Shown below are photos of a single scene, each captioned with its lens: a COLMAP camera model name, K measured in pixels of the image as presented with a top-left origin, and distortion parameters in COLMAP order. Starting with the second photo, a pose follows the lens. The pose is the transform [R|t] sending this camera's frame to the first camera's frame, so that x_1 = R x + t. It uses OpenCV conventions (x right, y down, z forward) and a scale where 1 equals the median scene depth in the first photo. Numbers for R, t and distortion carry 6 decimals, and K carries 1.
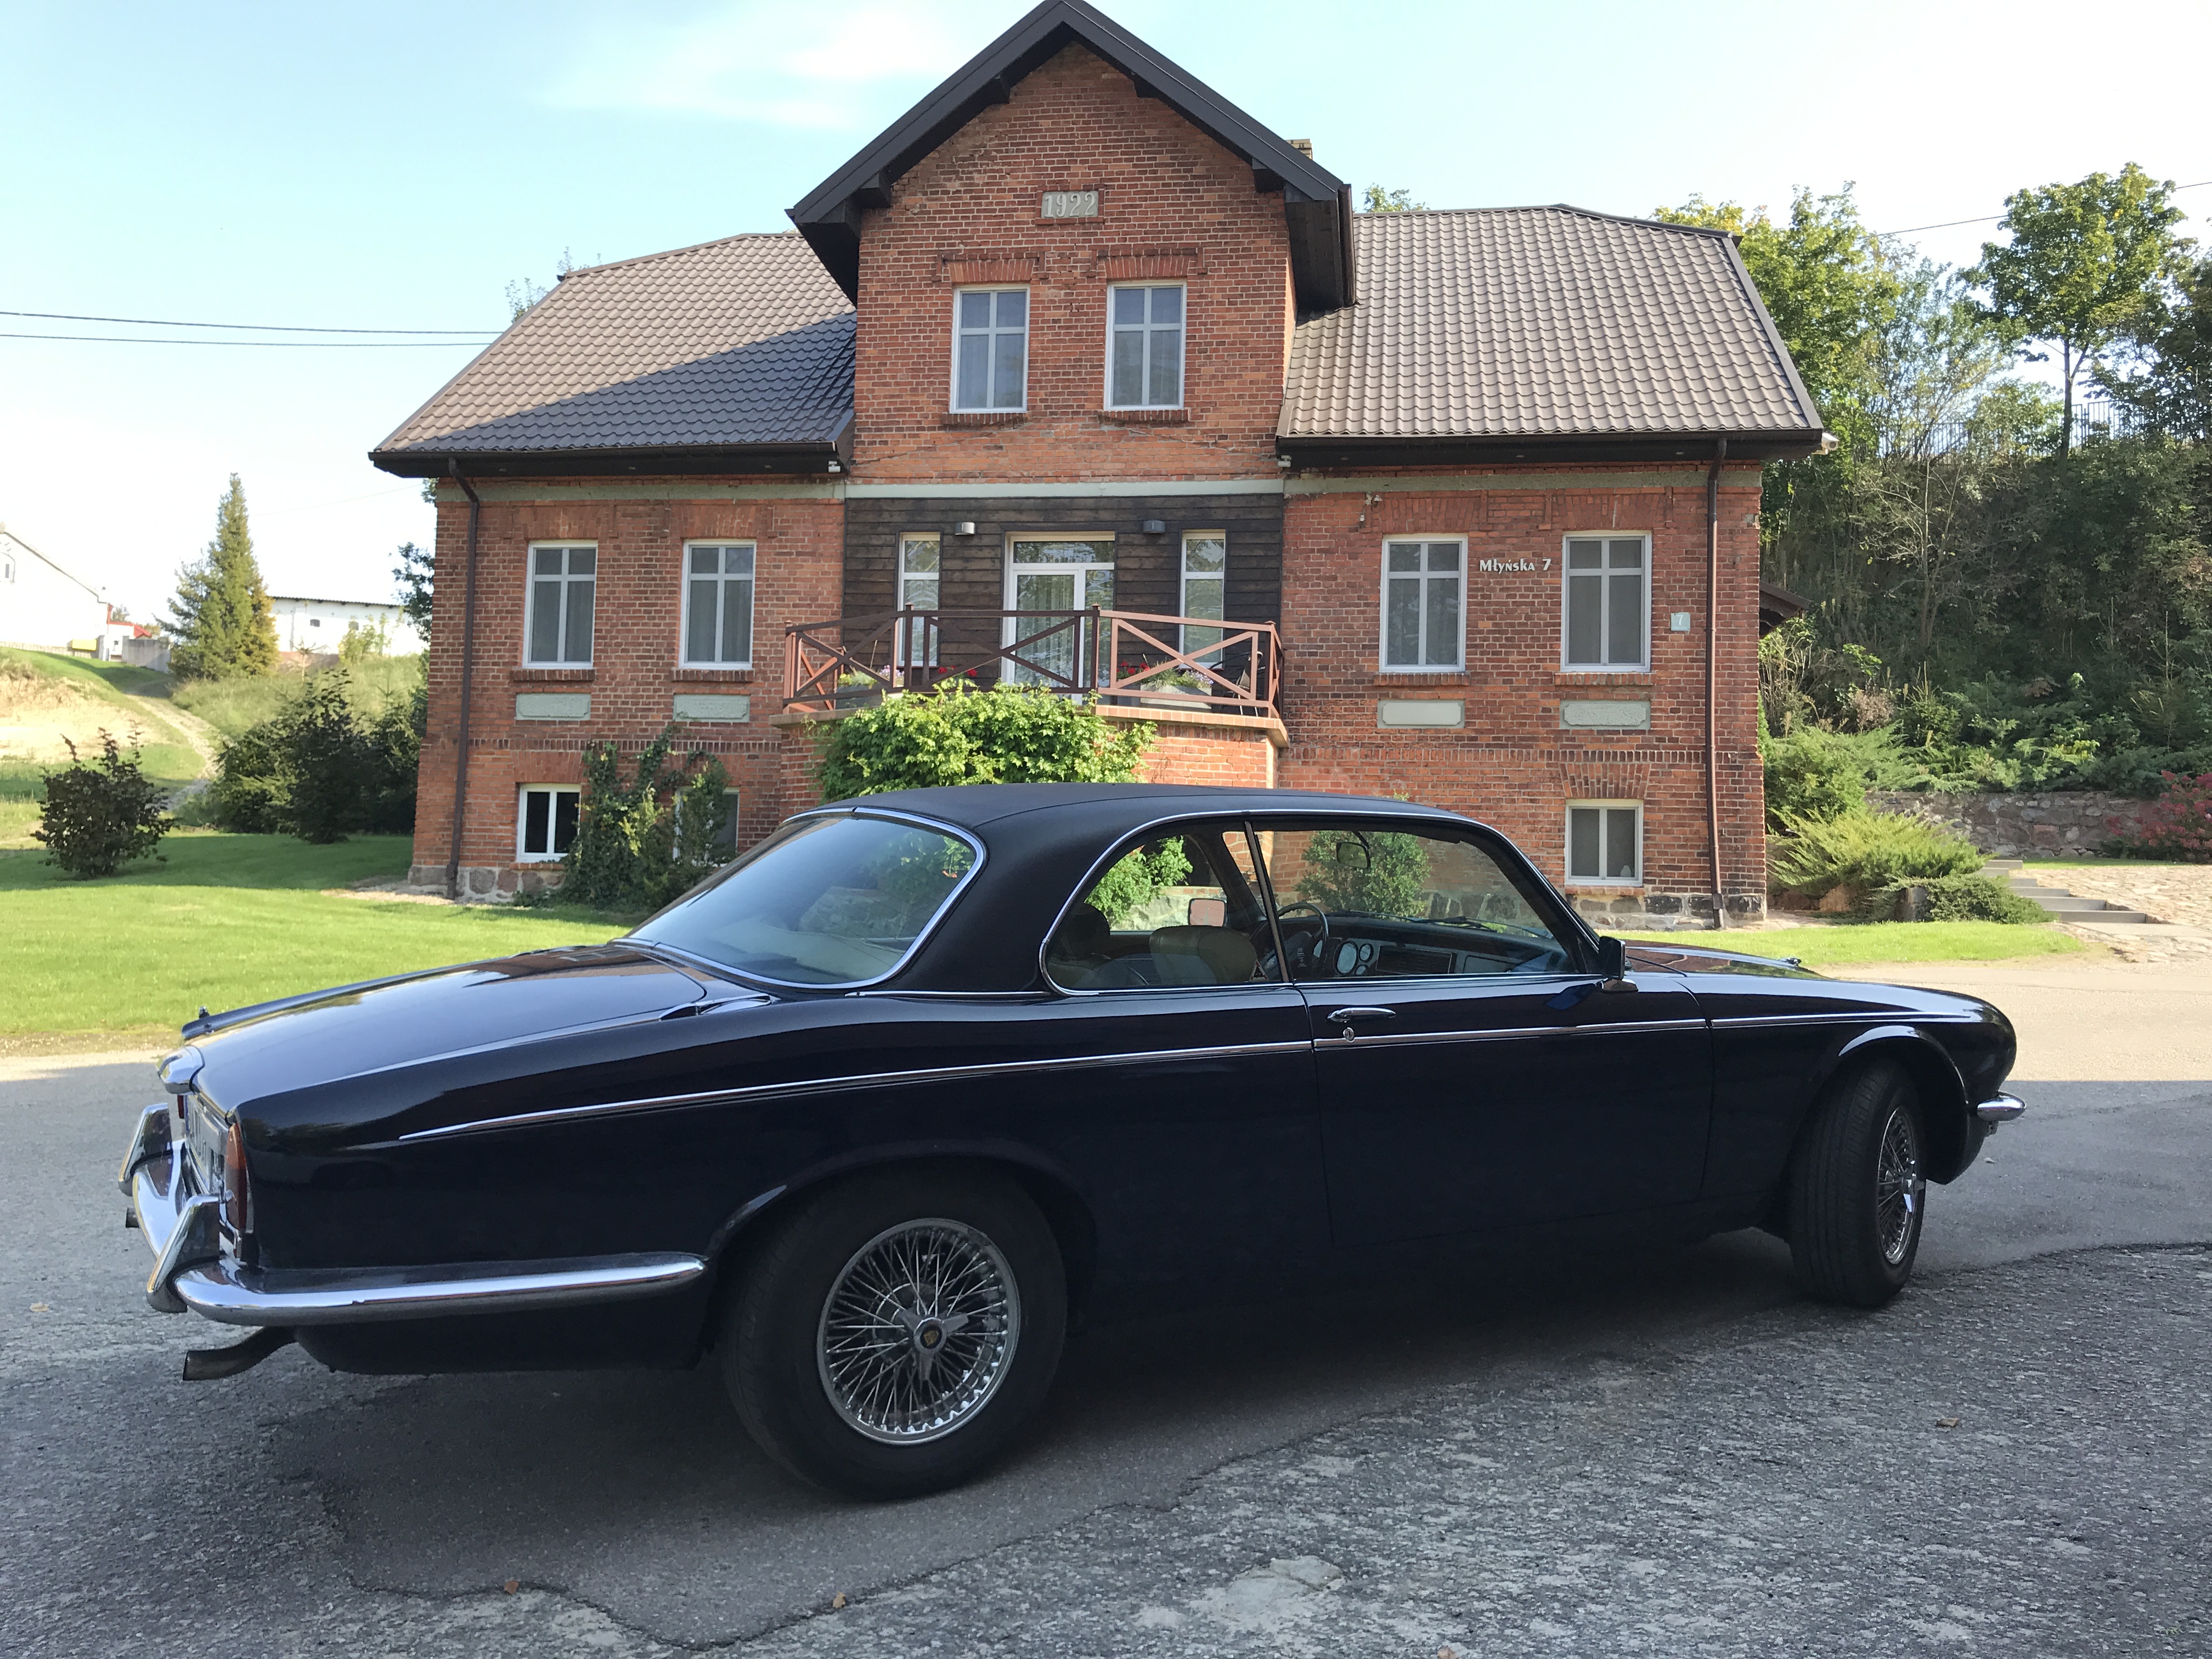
lens RADIAL K [[1818.3, 0, 1132.9], [0, 1818.3, 831.7], [0, 0, 1]] dist [0.009329, -0.003174]
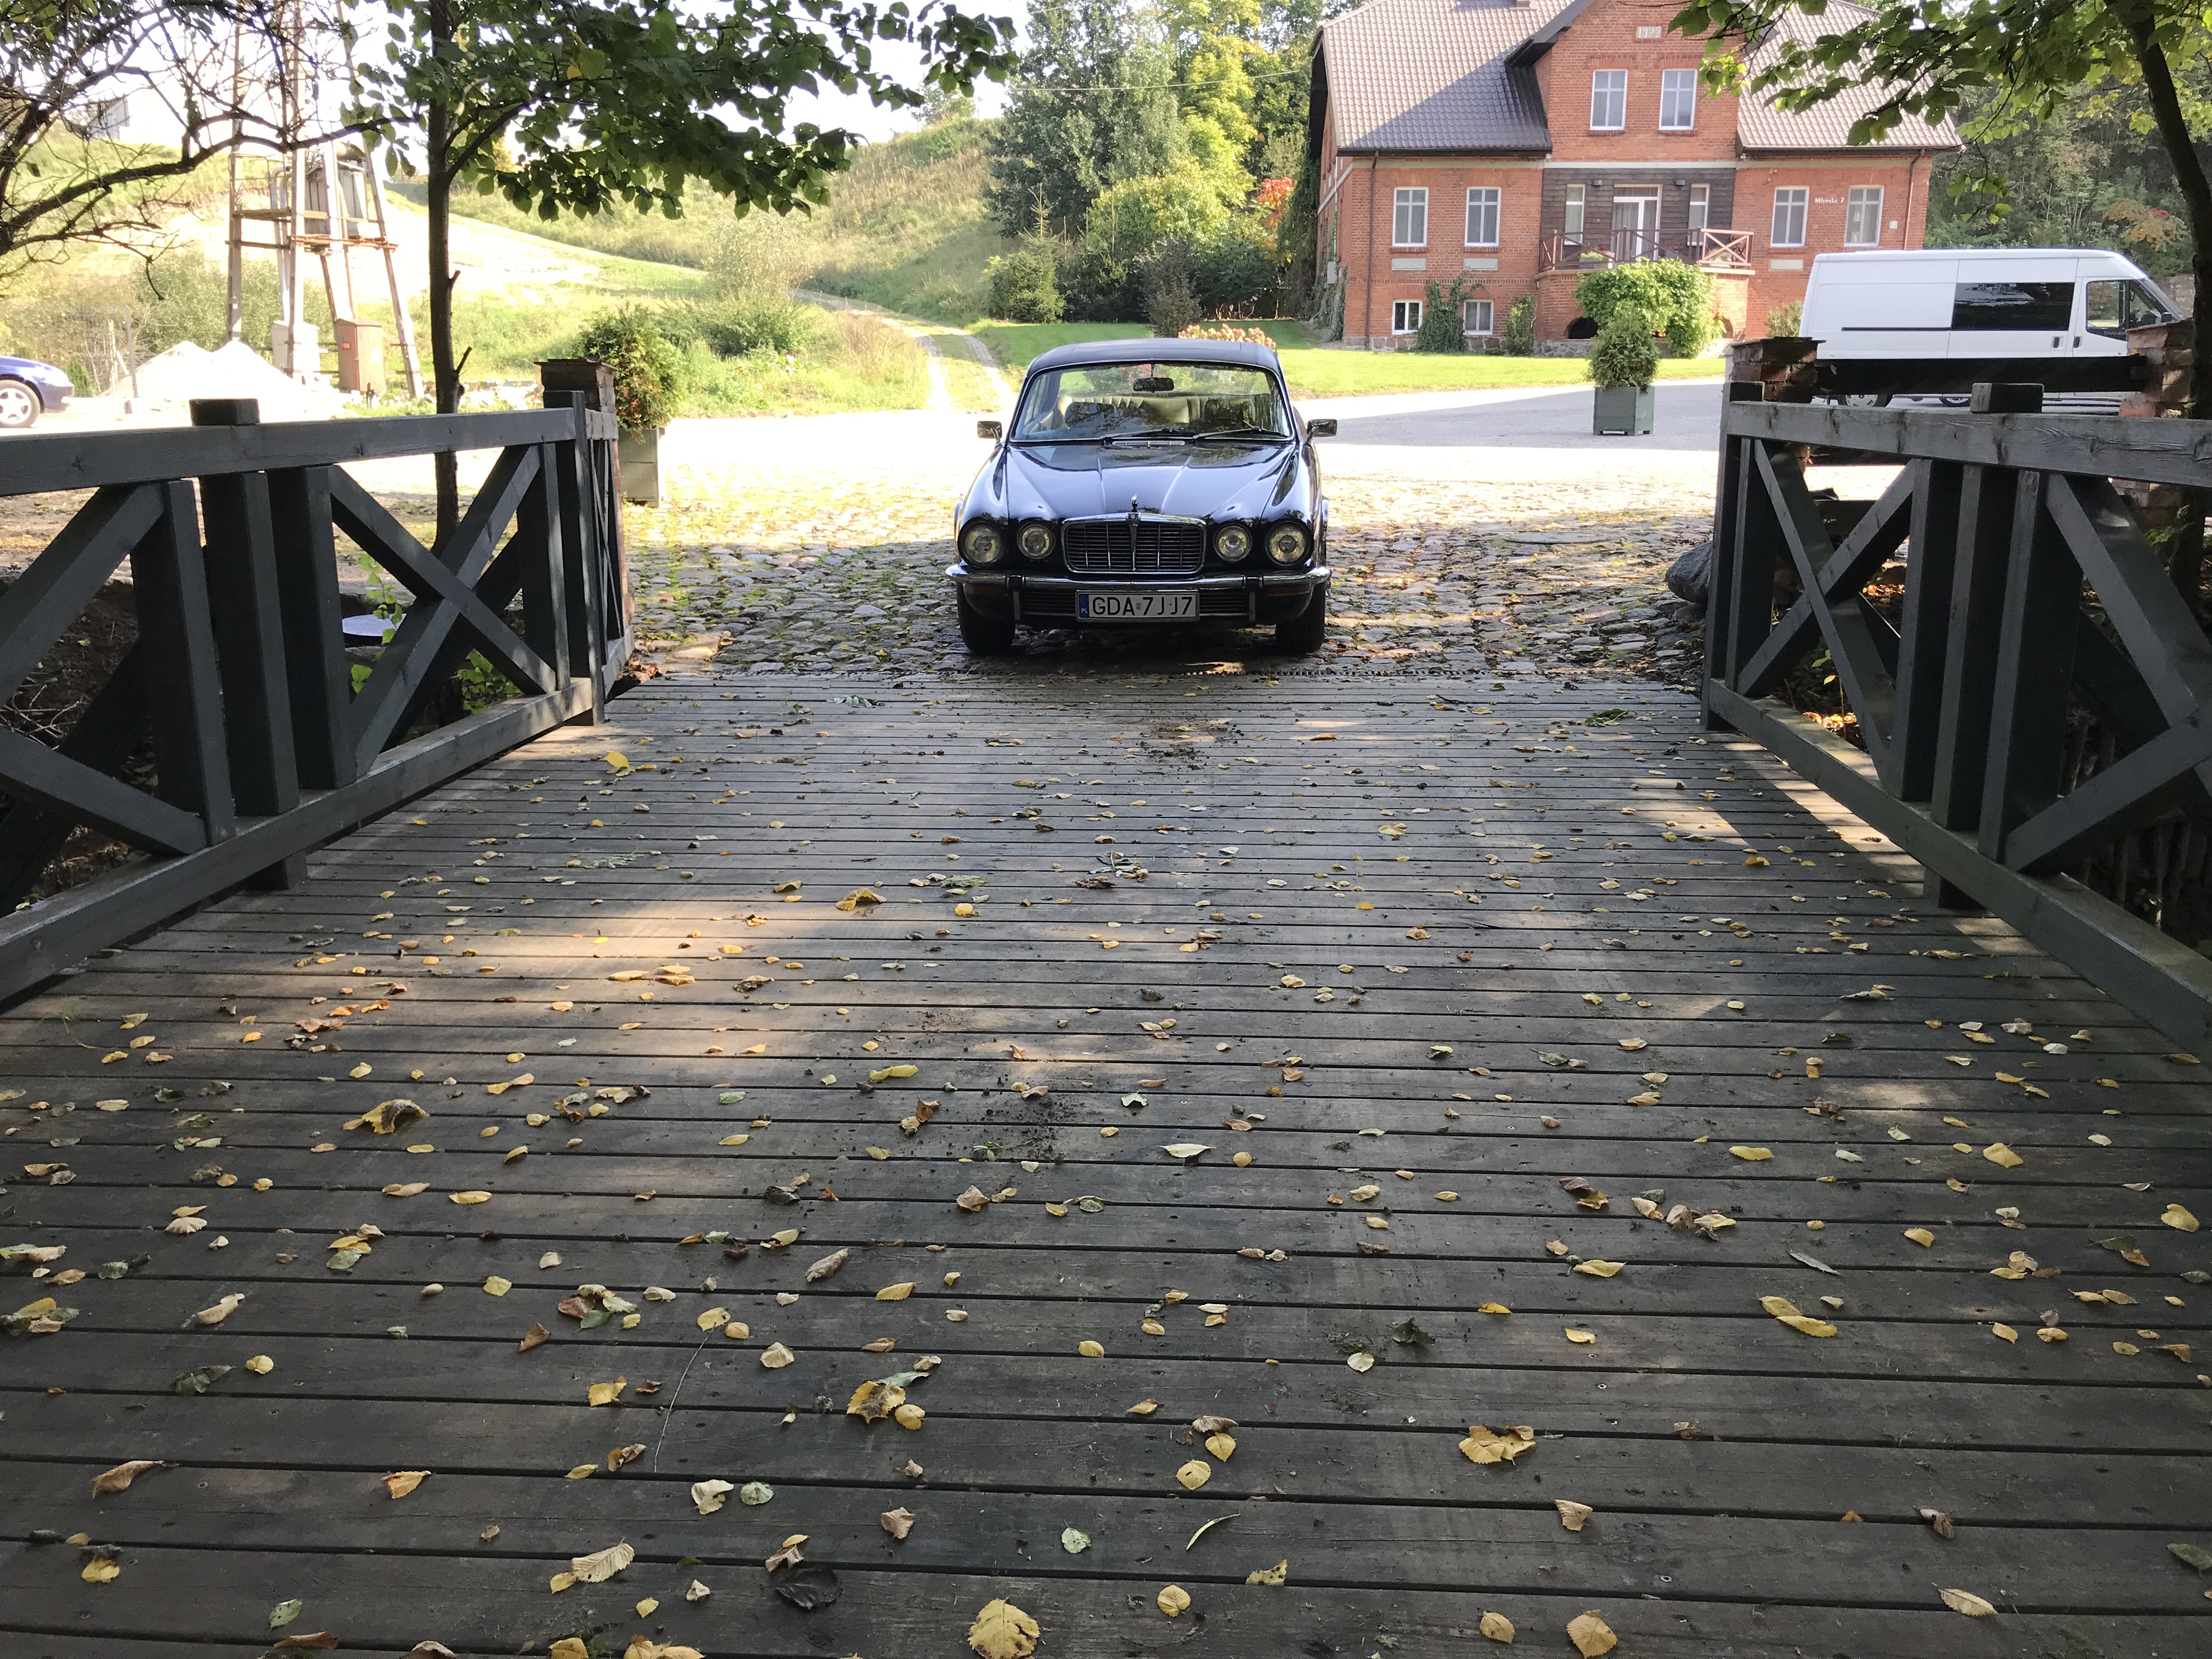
lens RADIAL K [[1818.3, 0, 1132.9], [0, 1818.3, 831.7], [0, 0, 1]] dist [0.009329, -0.003174]
pose [[0.992852, -0.047563, 0.109463, -0.980977], [0.015047, 0.959726, 0.280535, -0.031613], [-0.118398, -0.276883, 0.953581, -1.394582]]
